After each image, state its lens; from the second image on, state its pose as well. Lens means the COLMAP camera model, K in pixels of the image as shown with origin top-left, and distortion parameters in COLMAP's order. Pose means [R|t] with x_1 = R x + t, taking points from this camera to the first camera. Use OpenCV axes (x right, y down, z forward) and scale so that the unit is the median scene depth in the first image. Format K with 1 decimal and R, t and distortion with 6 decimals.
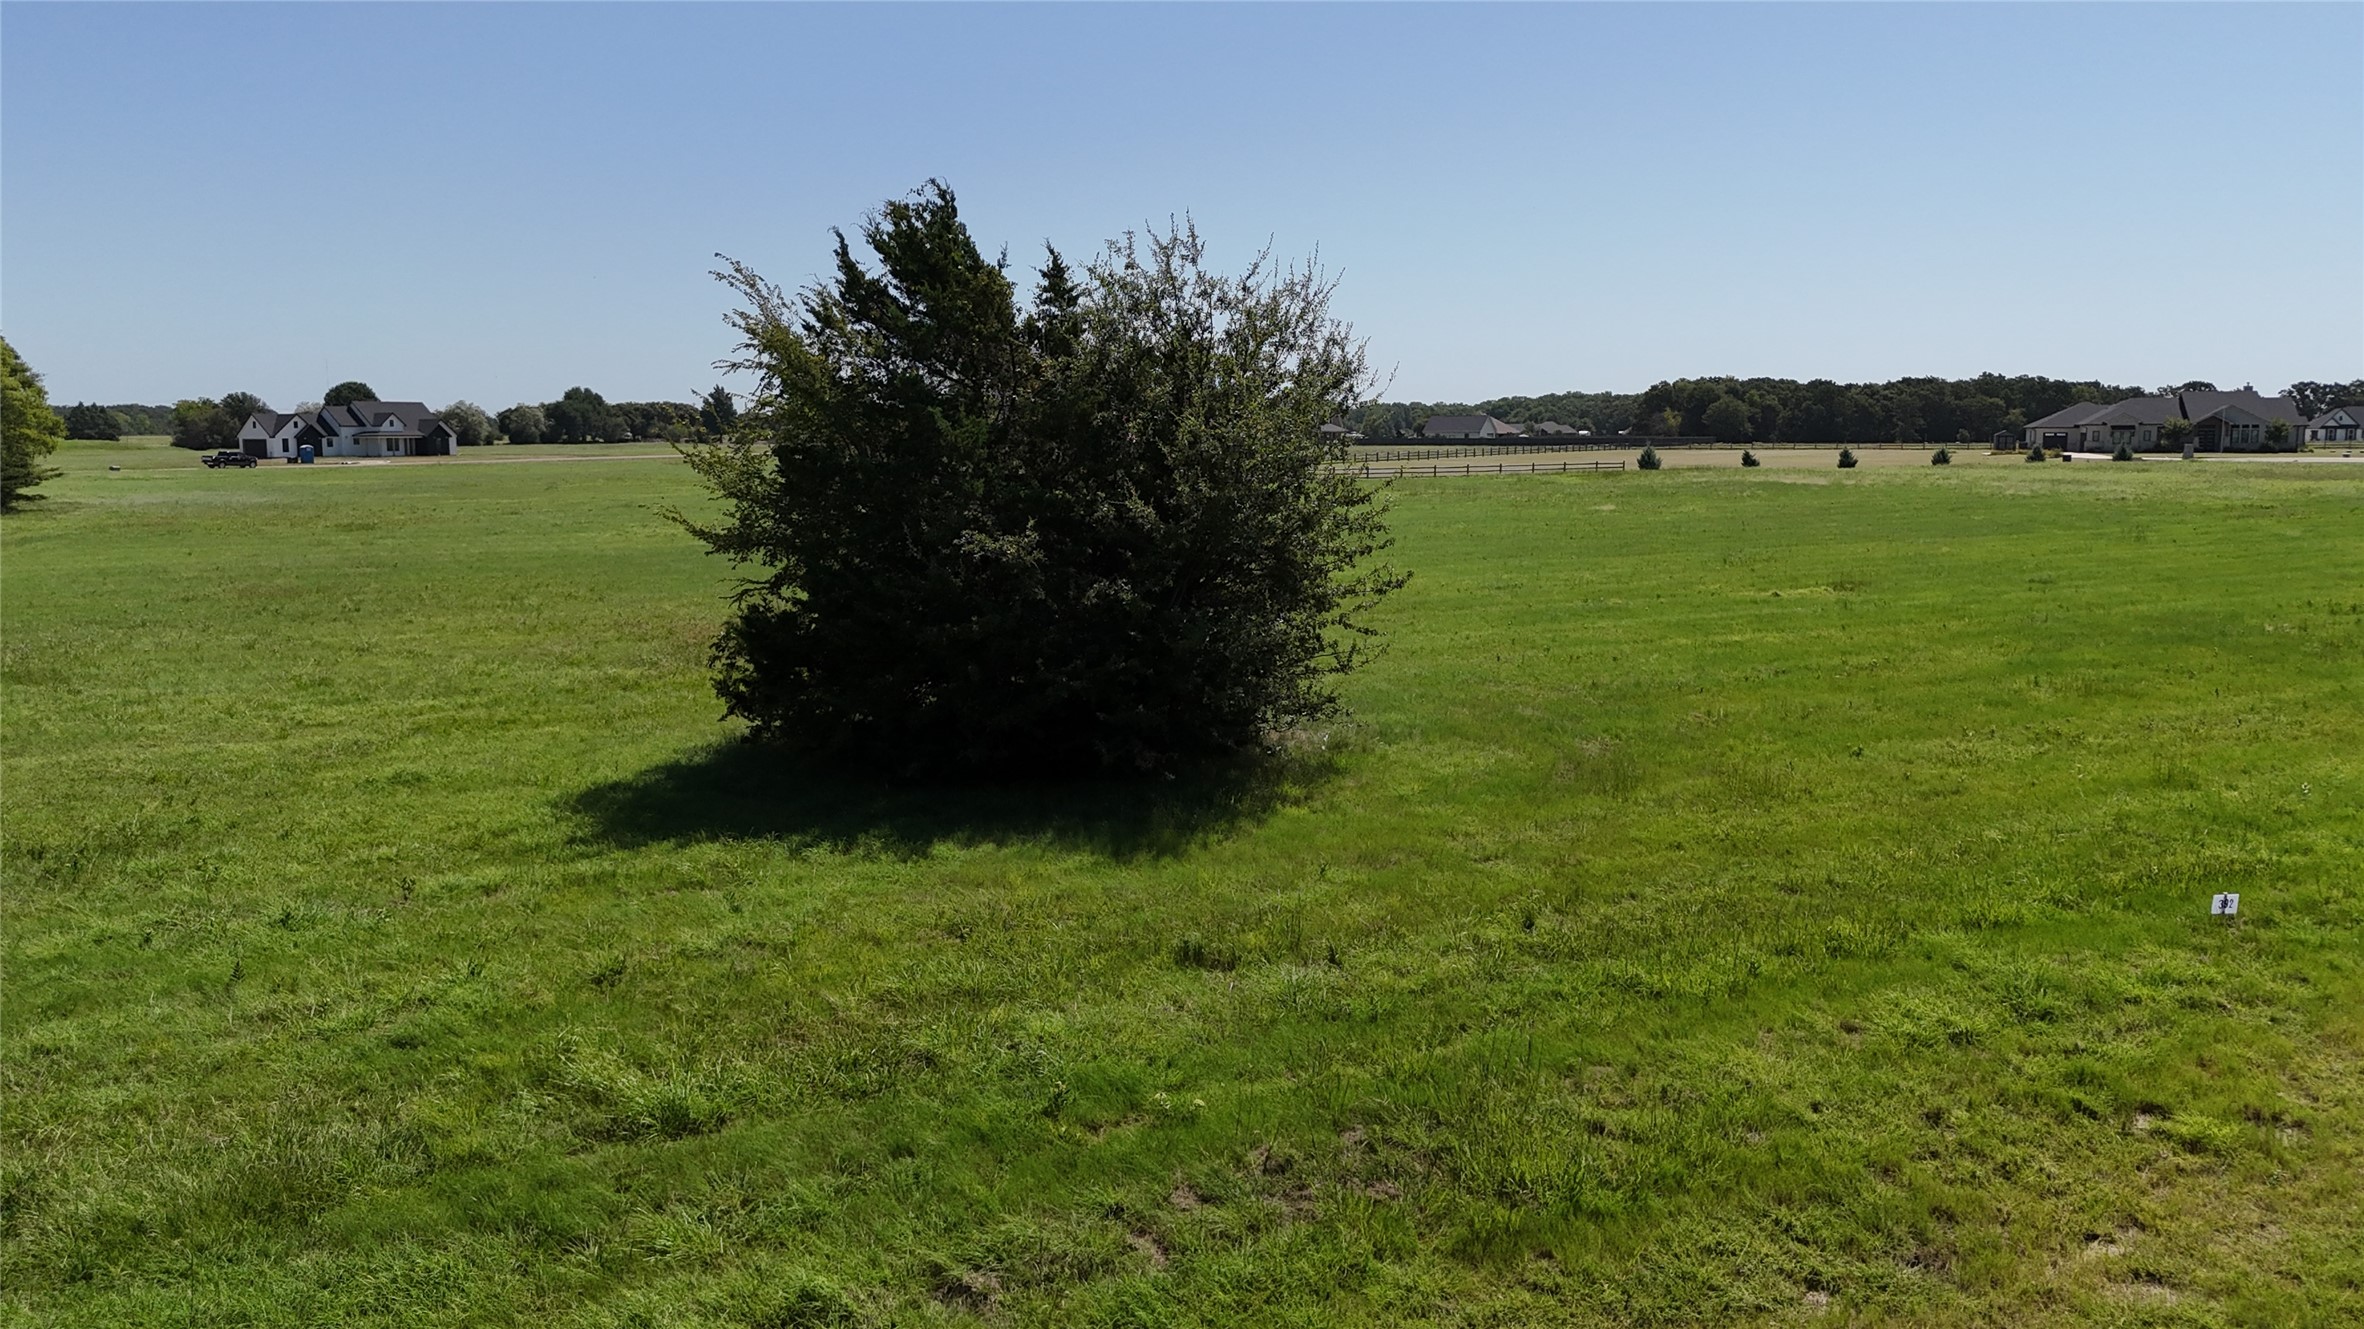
lens RADIAL K [[1872.8, 0, 1177.2], [0, 1872.8, 661.3], [0, 0, 1]] dist [0.079262, -0.090913]
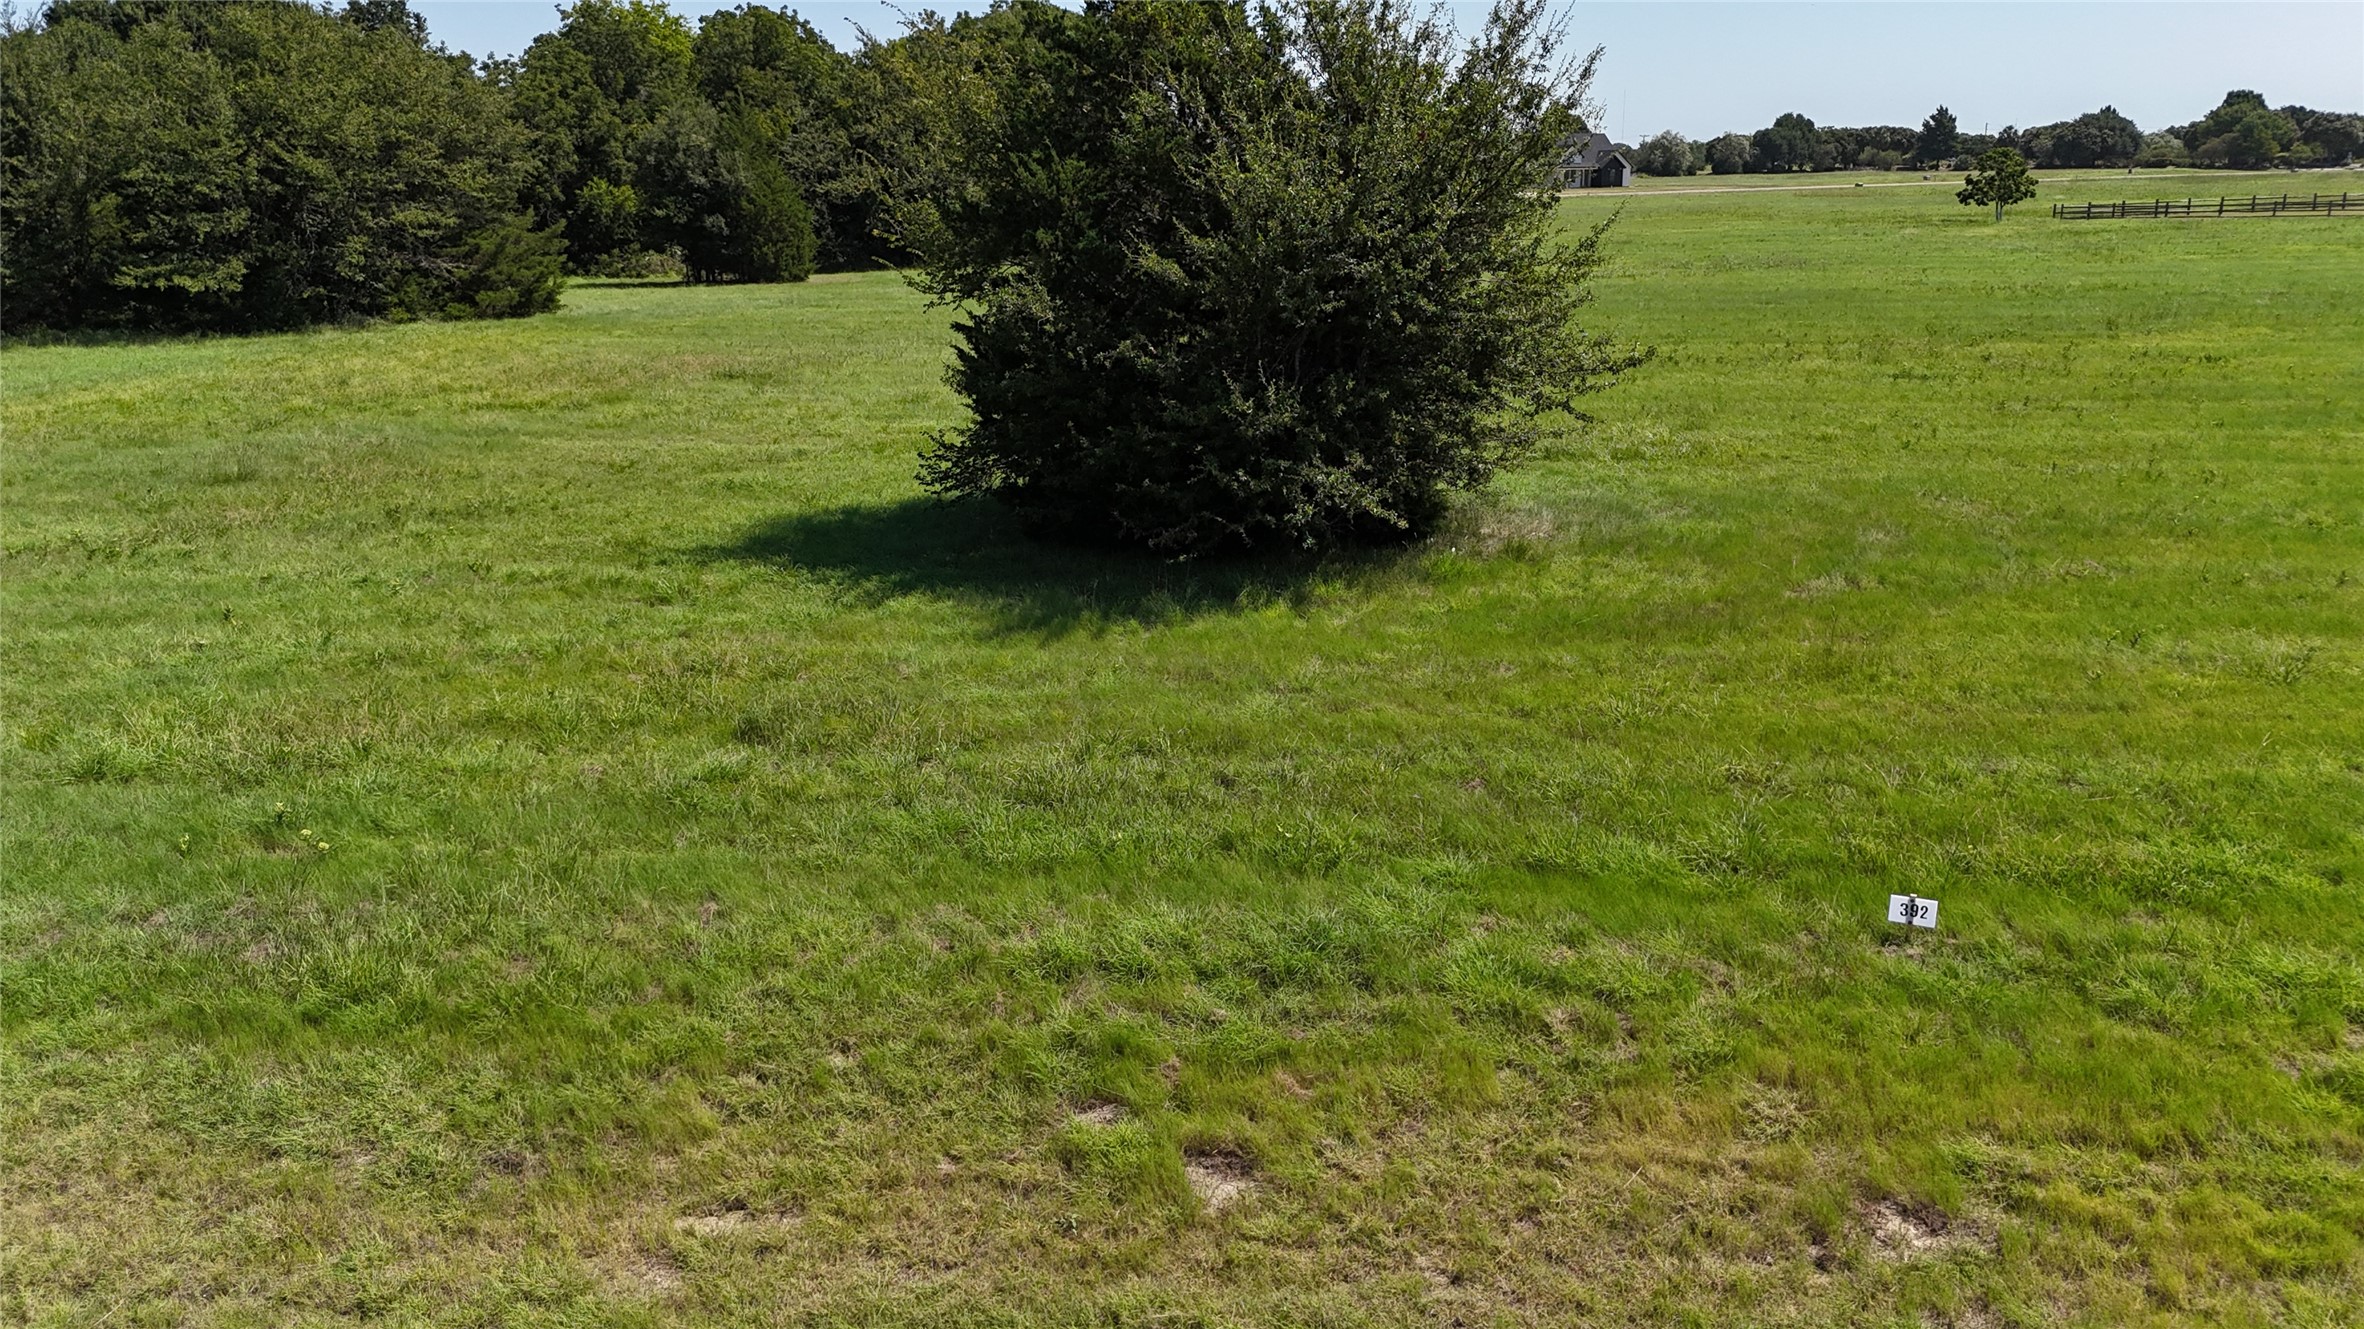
lens RADIAL K [[1872.8, 0, 1195.4], [0, 1872.8, 656.6], [0, 0, 1]] dist [0.079262, -0.090913]
pose [[0.804816, 0.147739, -0.574843, 0.049486], [-0.068412, 0.985161, 0.157412, -0.003335], [0.589569, -0.087361, 0.802980, 0.022357]]
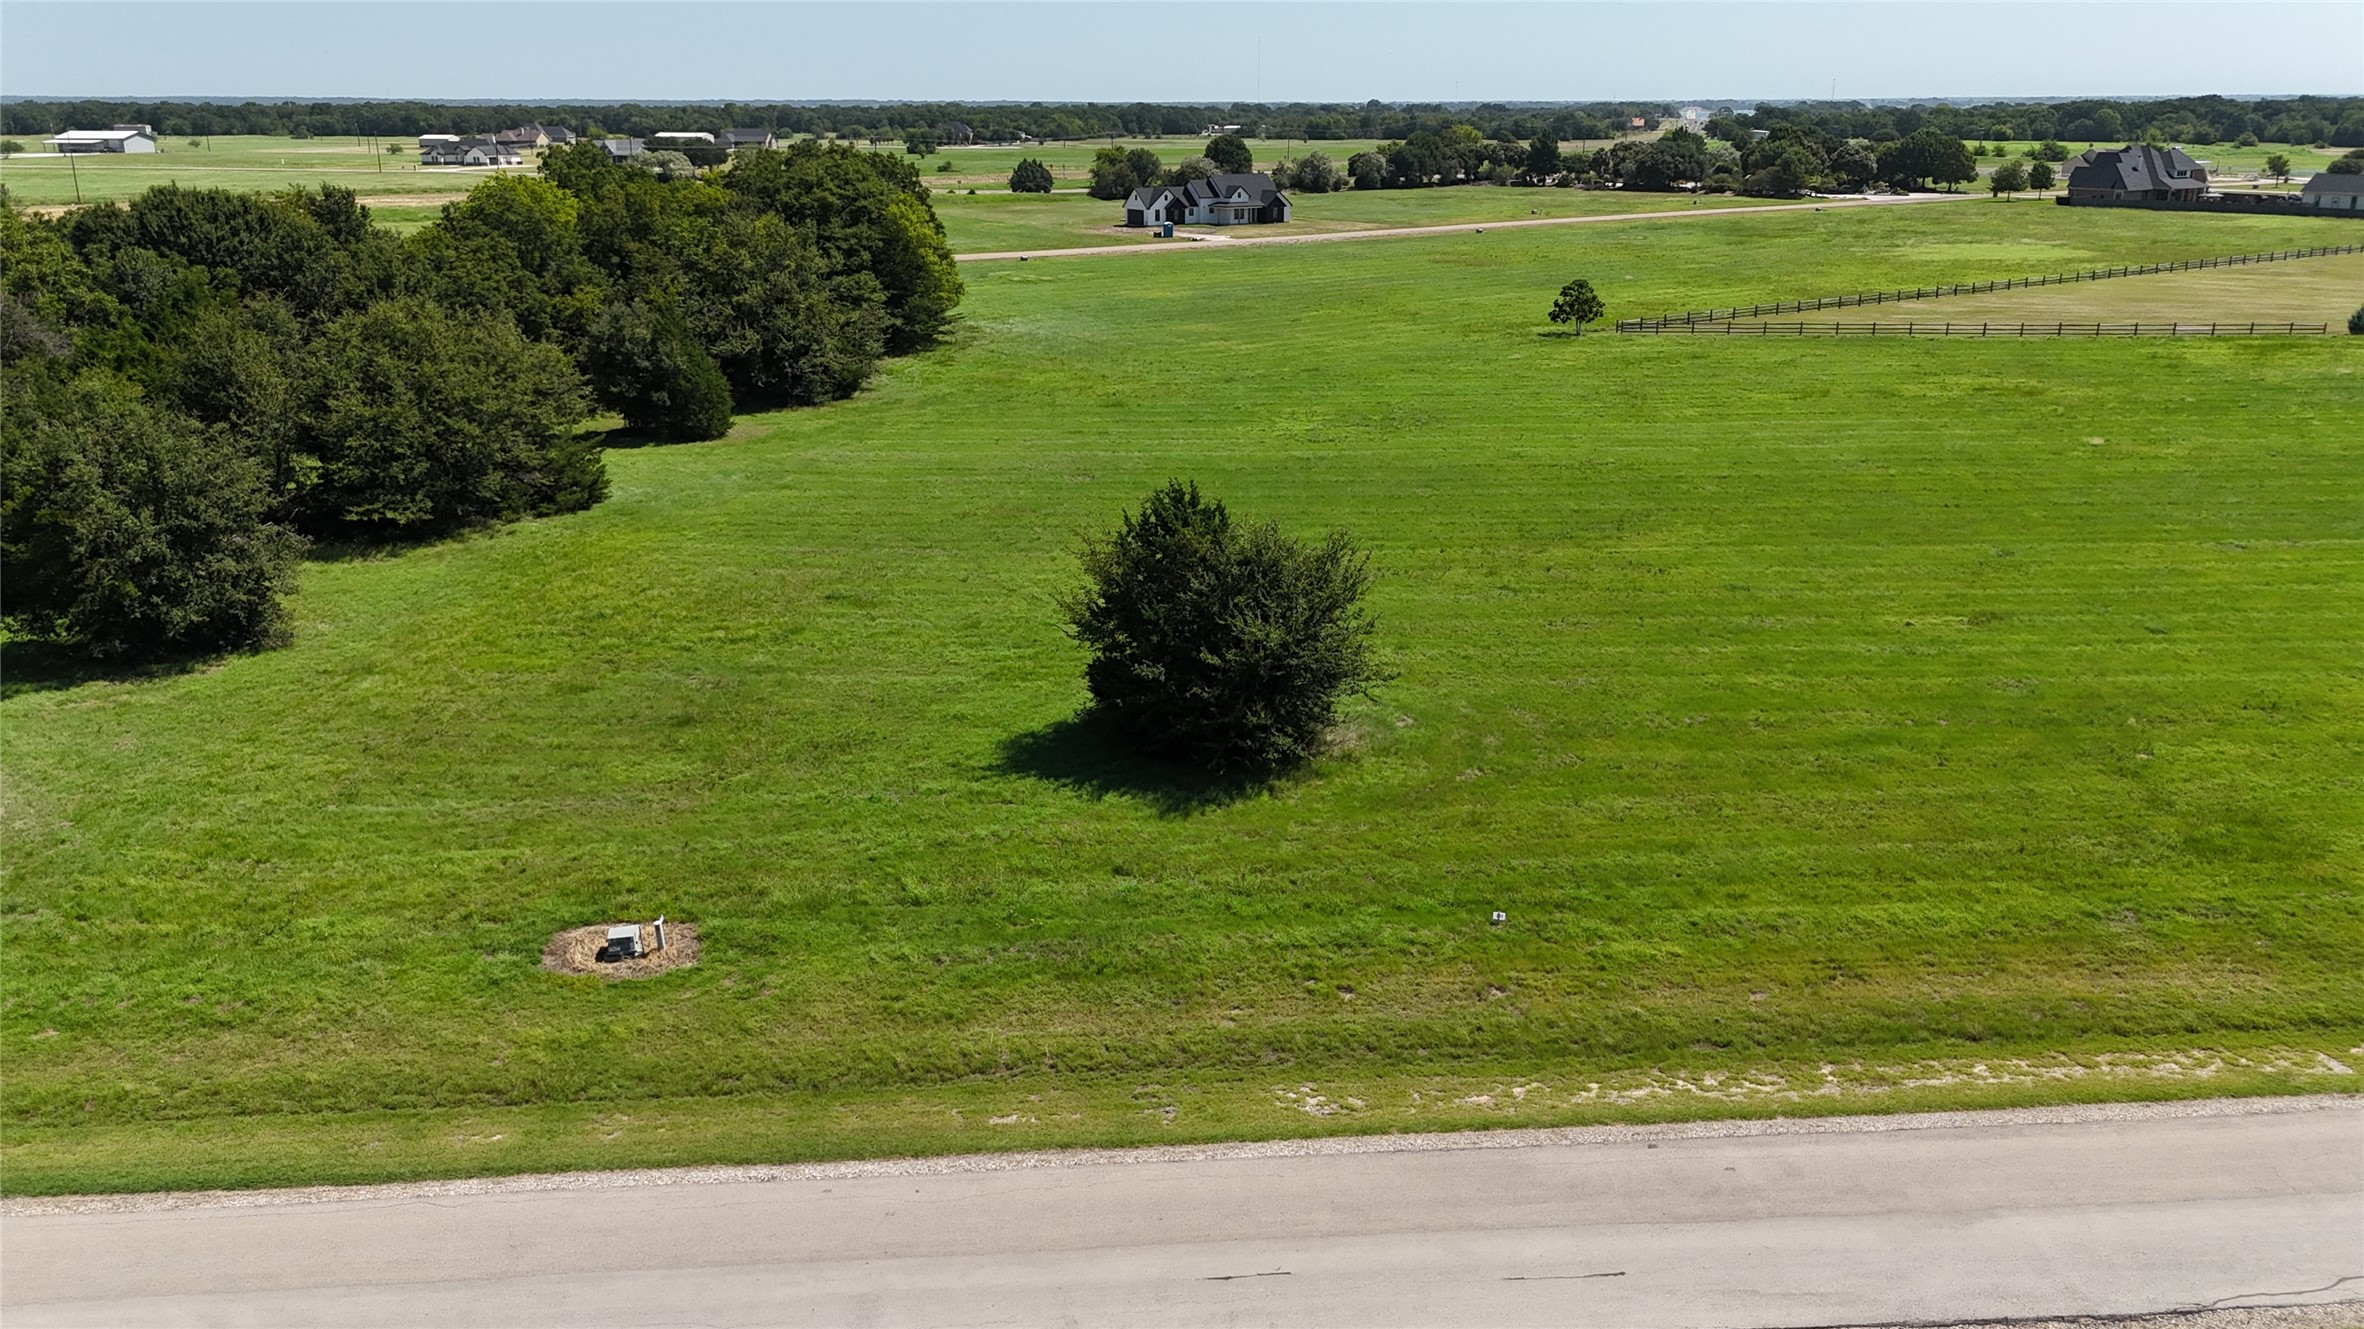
lens RADIAL K [[1872.8, 0, 1179.9], [0, 1872.8, 660.6], [0, 0, 1]] dist [0.079262, -0.090913]
pose [[0.896338, 0.130096, -0.423855, 0.081954], [-0.057981, 0.982167, 0.178848, -0.043598], [0.439564, -0.135733, 0.887896, -0.094471]]
